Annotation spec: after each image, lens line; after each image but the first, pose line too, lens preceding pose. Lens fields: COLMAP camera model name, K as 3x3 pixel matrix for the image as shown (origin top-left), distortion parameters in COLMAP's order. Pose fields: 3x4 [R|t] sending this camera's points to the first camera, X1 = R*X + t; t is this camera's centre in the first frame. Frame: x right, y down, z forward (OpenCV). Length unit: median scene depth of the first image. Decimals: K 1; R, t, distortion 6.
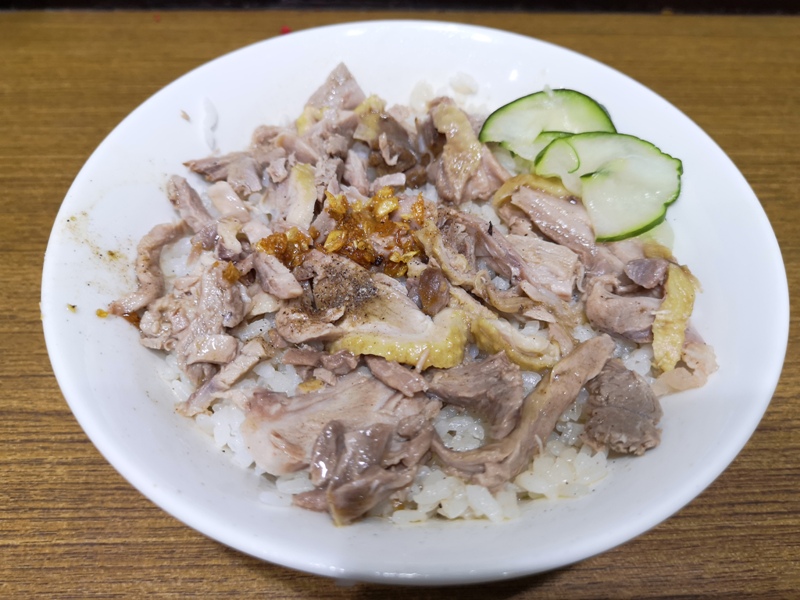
lens RADIAL K [[626.6, 0, 399.4], [0, 626.6, 299.4], [0, 0, 1]] dist [0.008475, 0.007397]
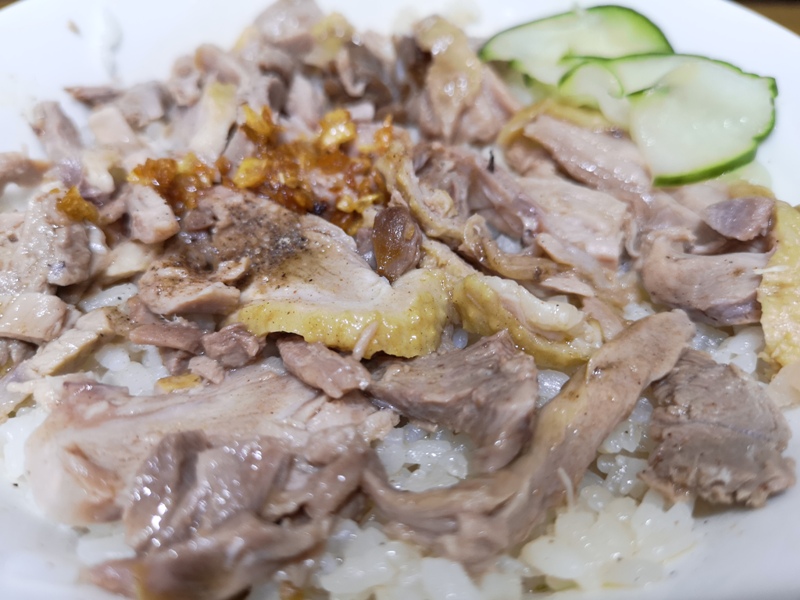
lens RADIAL K [[662.8, 0, 400.1], [0, 662.8, 299.8], [0, 0, 1]] dist [-0.027172, -0.035127]
pose [[0.999103, 0.016045, -0.039183, 0.088337], [-0.020540, 0.992900, -0.117162, 0.124949], [0.037025, 0.117862, 0.992340, 0.366038]]
